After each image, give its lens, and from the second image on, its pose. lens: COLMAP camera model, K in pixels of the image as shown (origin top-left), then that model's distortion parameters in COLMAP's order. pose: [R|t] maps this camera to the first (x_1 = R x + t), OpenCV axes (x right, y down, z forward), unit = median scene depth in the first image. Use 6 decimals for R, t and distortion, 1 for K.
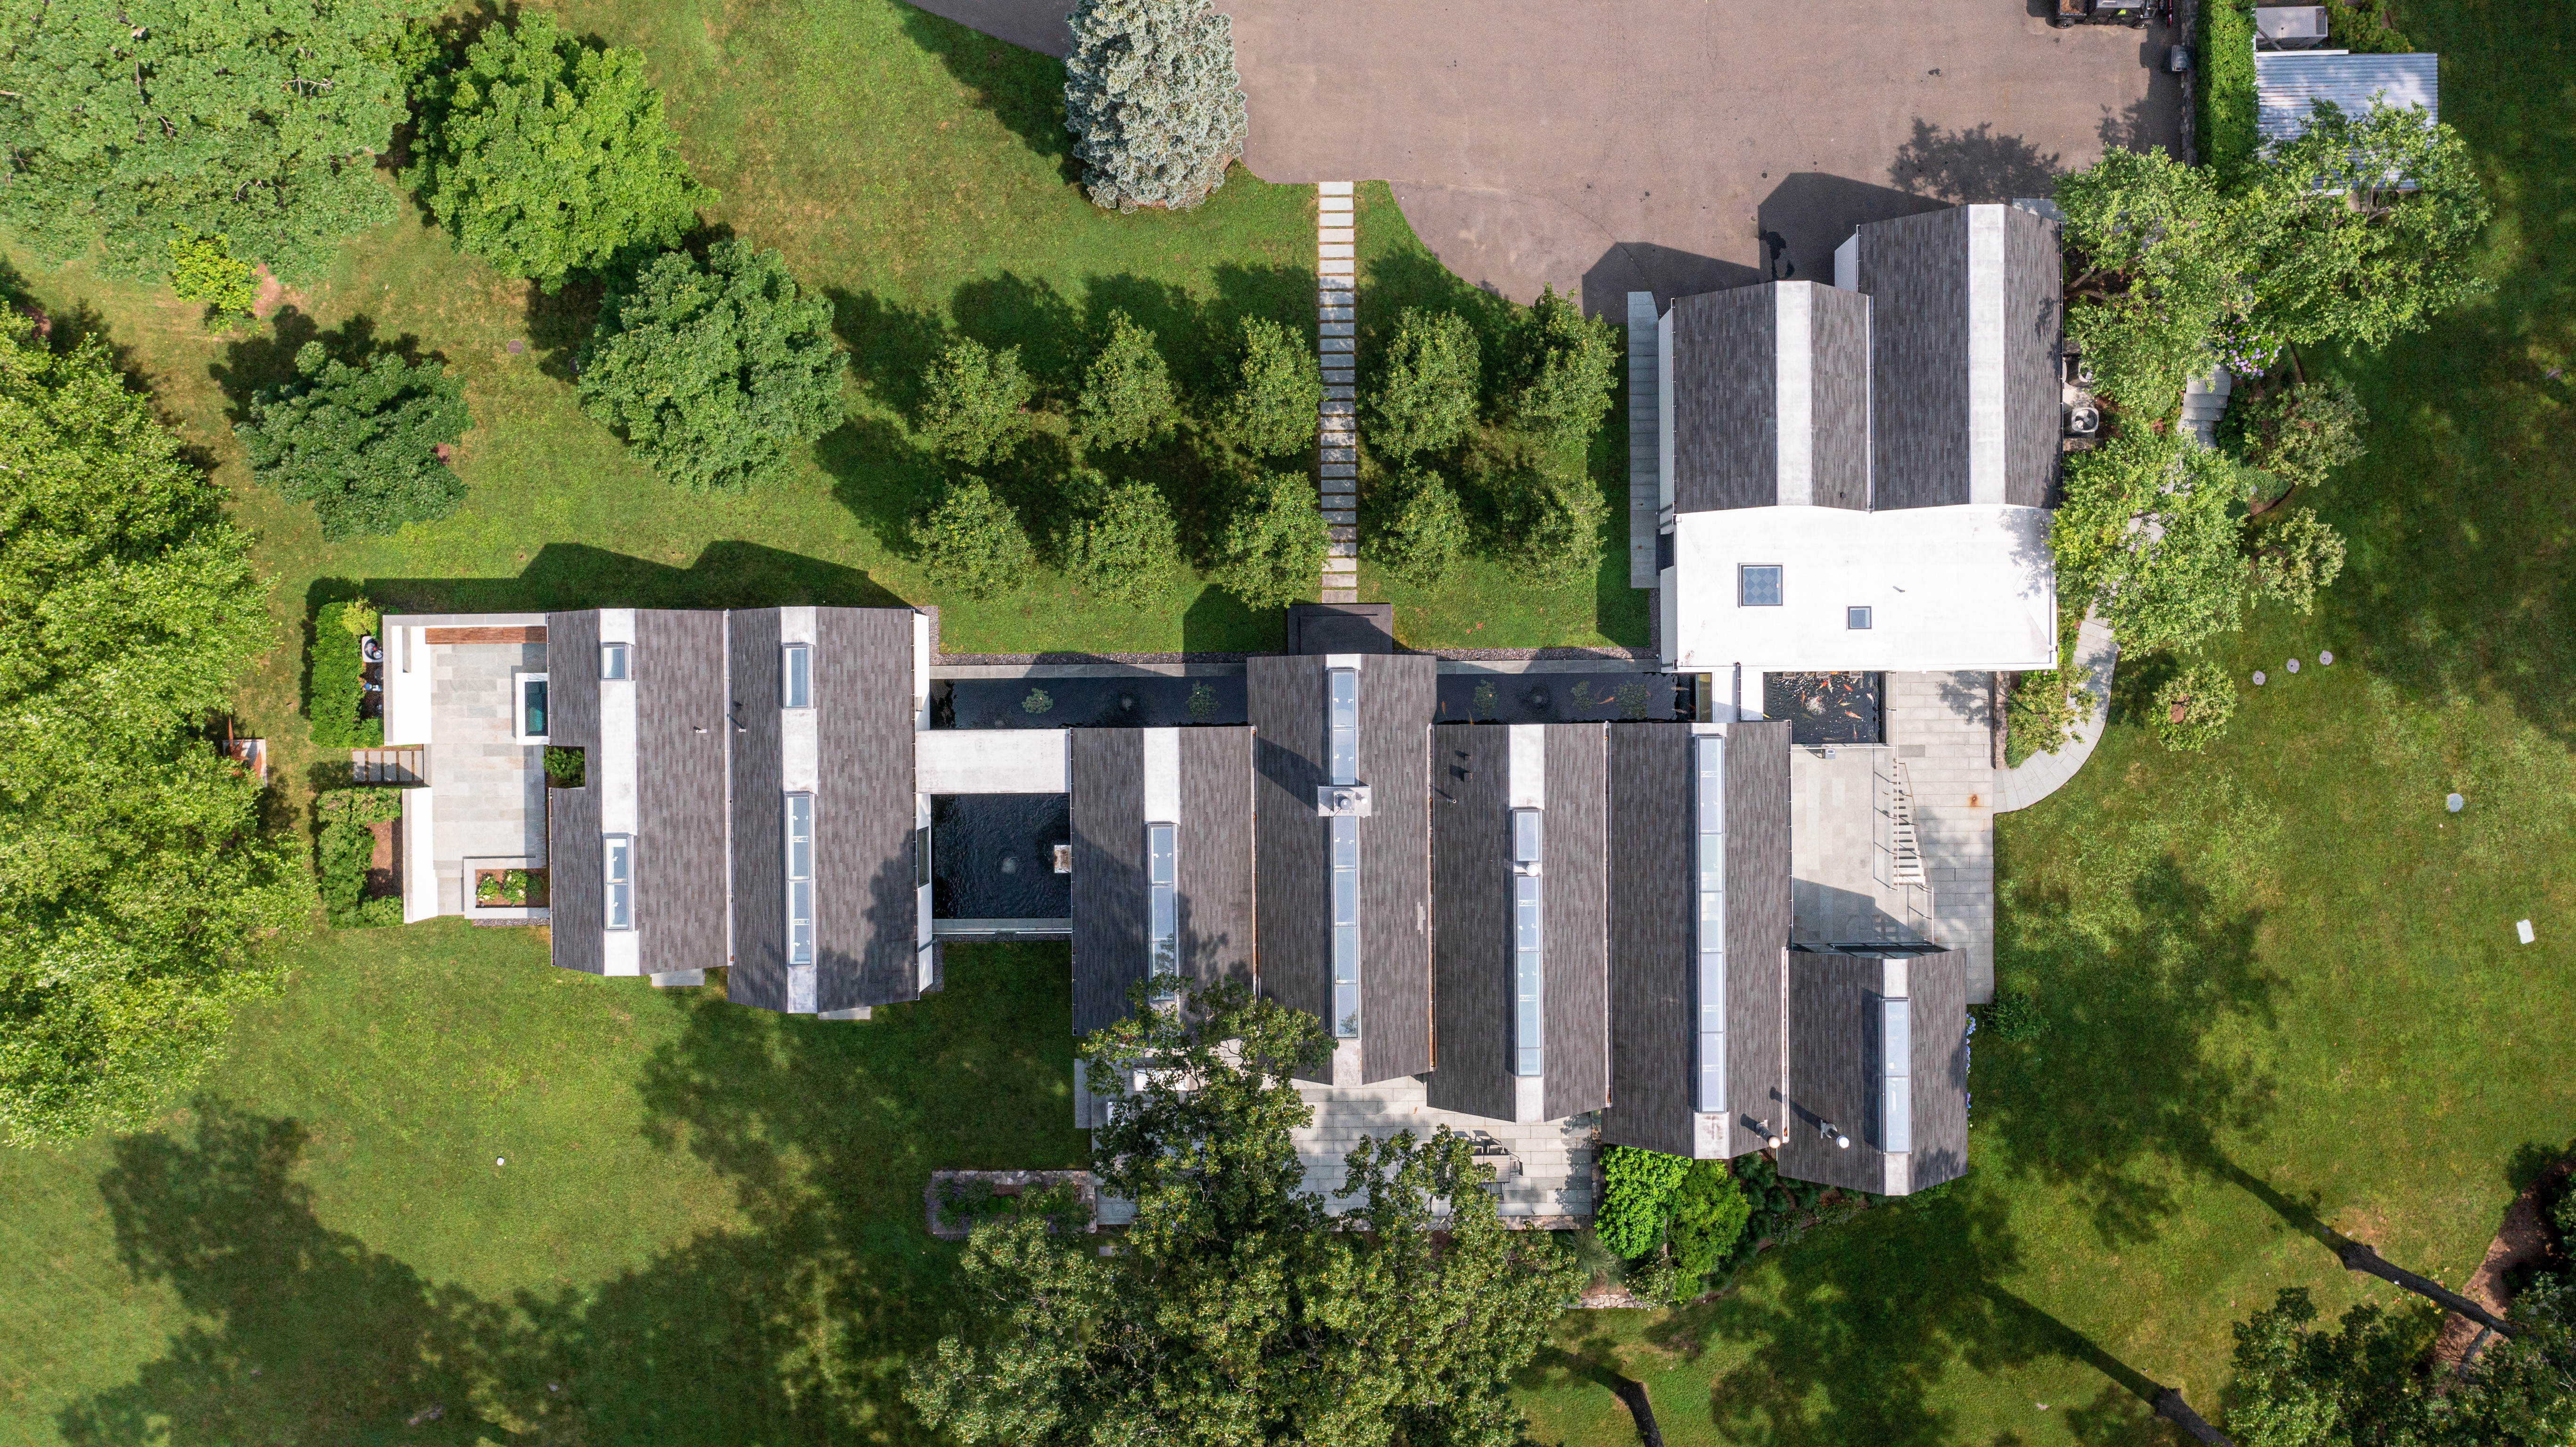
lens RADIAL K [[2038.7, 0, 1292.9], [0, 2038.7, 725.1], [0, 0, 1]] dist [0.015400, 0.003579]
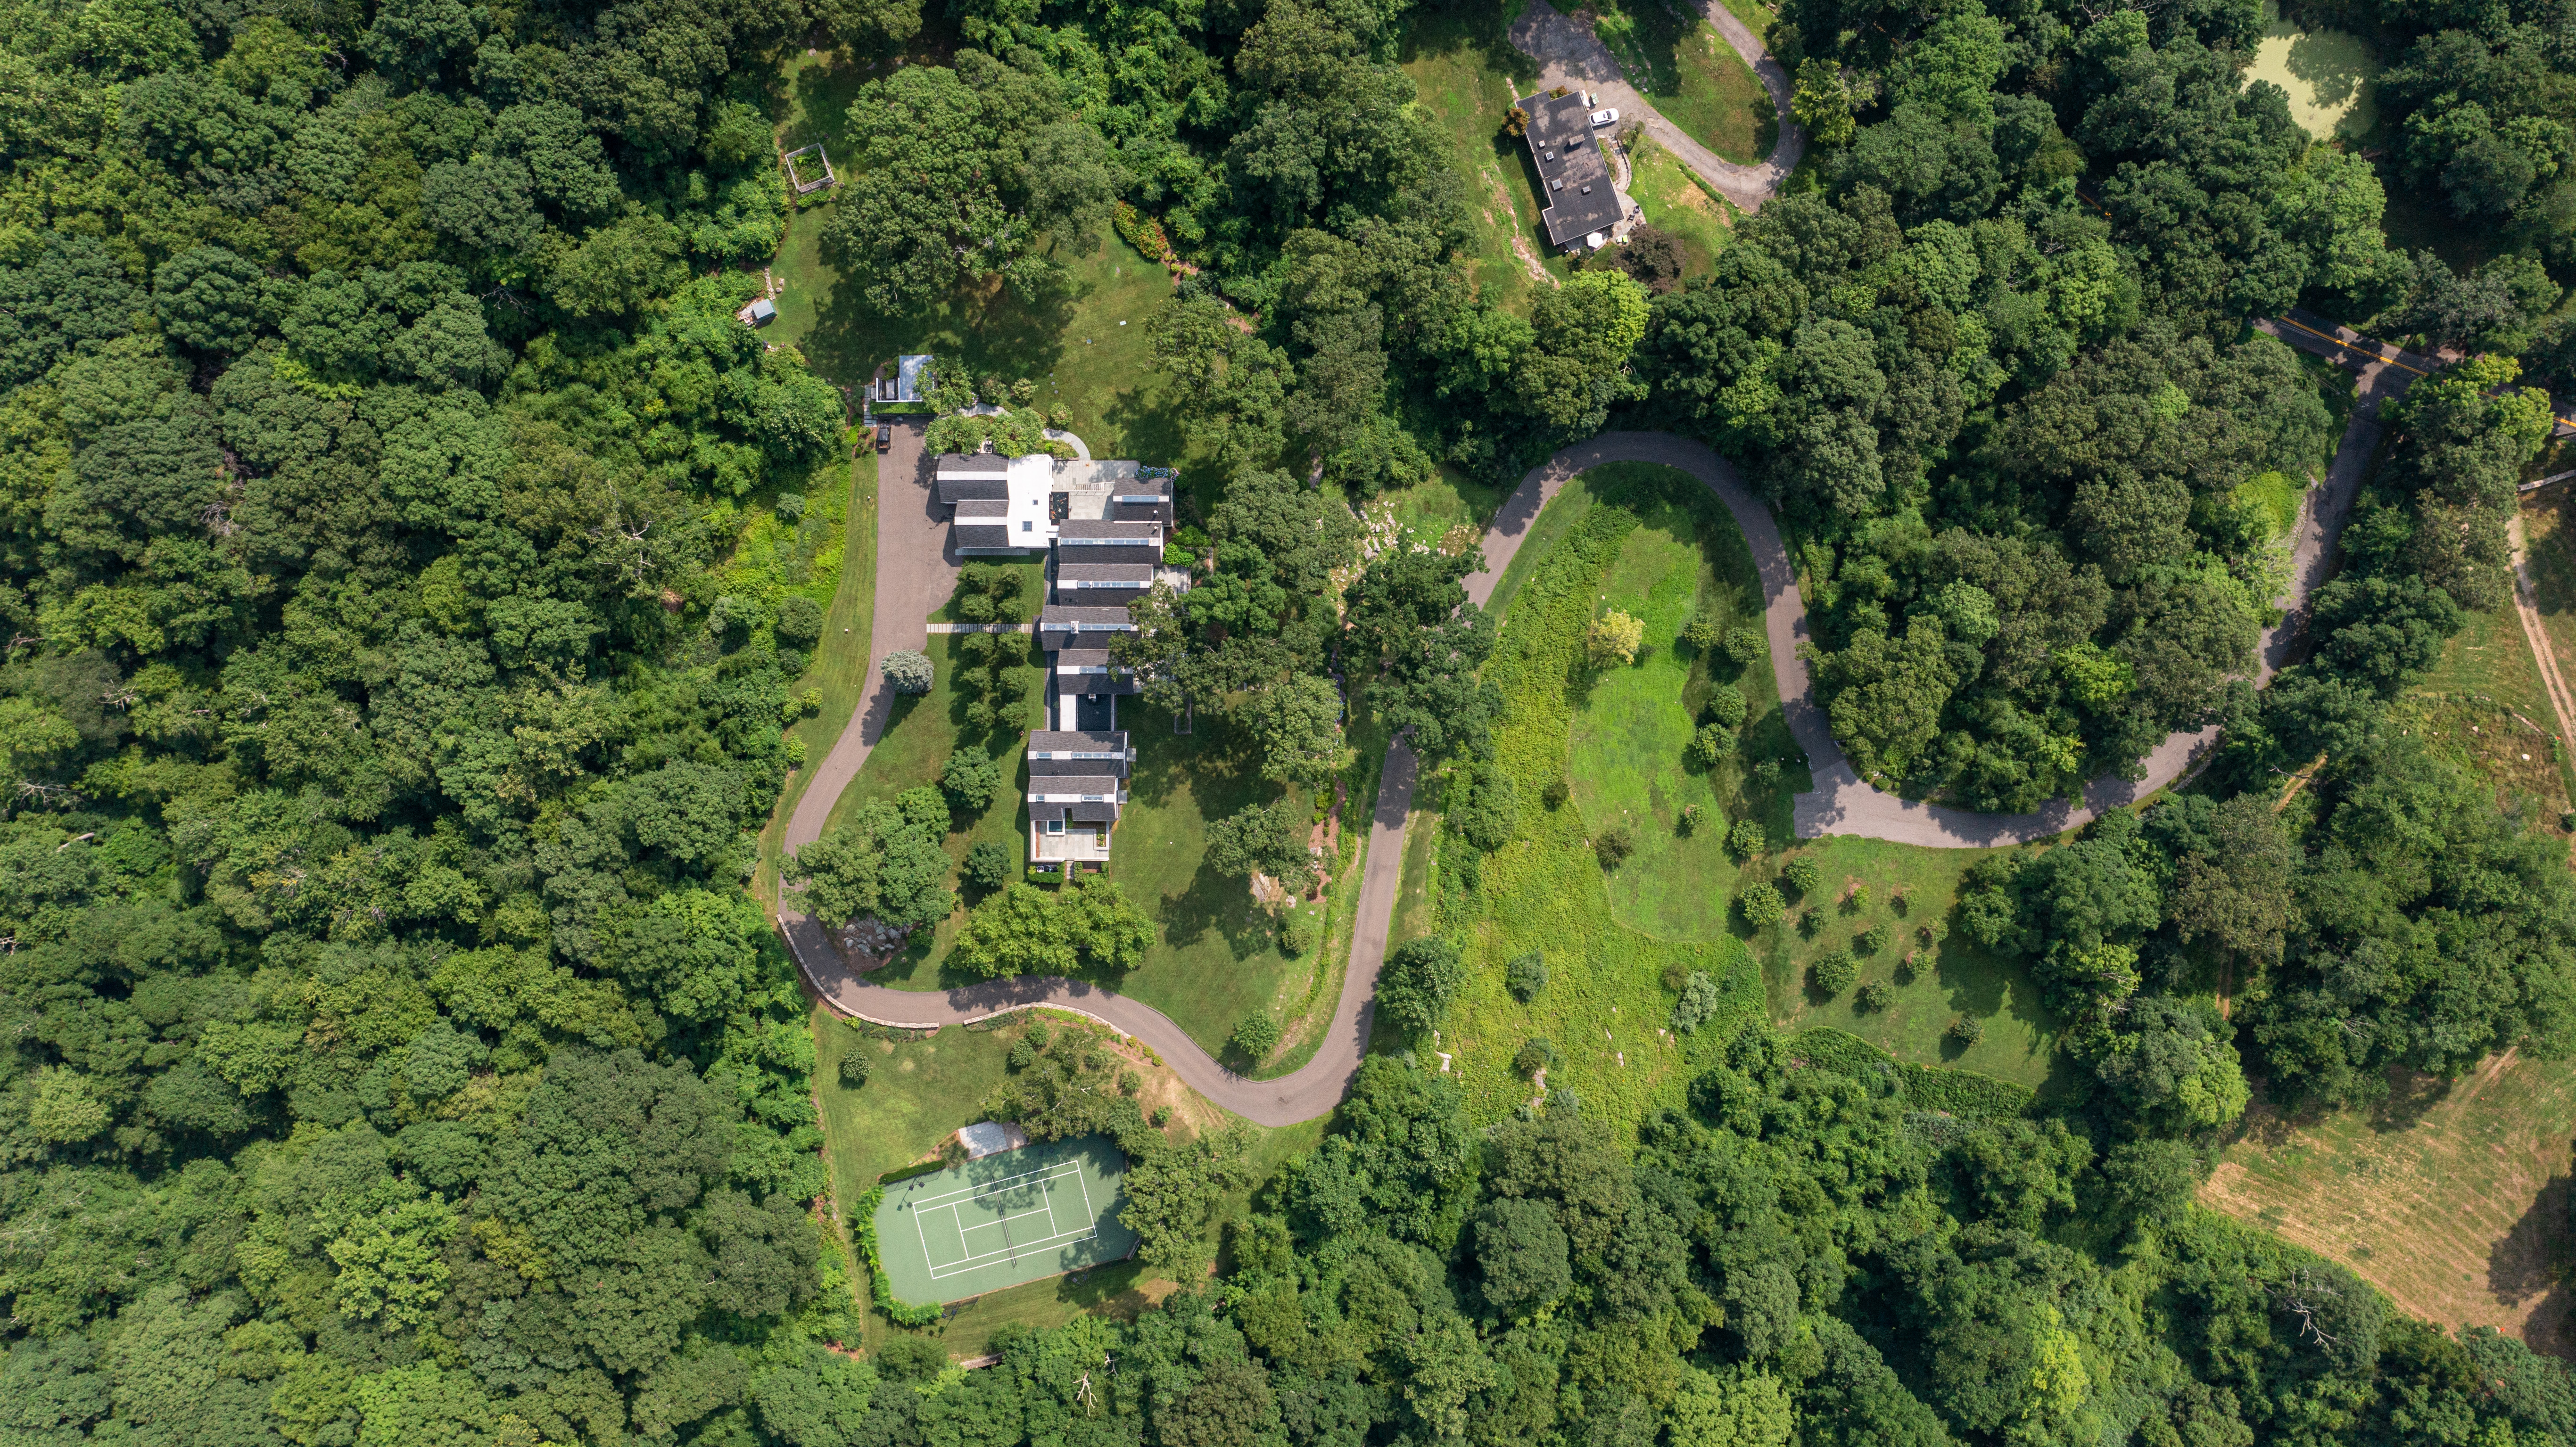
lens RADIAL K [[2038.7, 0, 1285.1], [0, 2038.7, 728.8], [0, 0, 1]] dist [0.015400, 0.003579]
pose [[0.013614, -0.999905, -0.002307, -0.163149], [0.999897, 0.013625, -0.004587, 0.474714], [0.004618, -0.002244, 0.999987, -3.108594]]
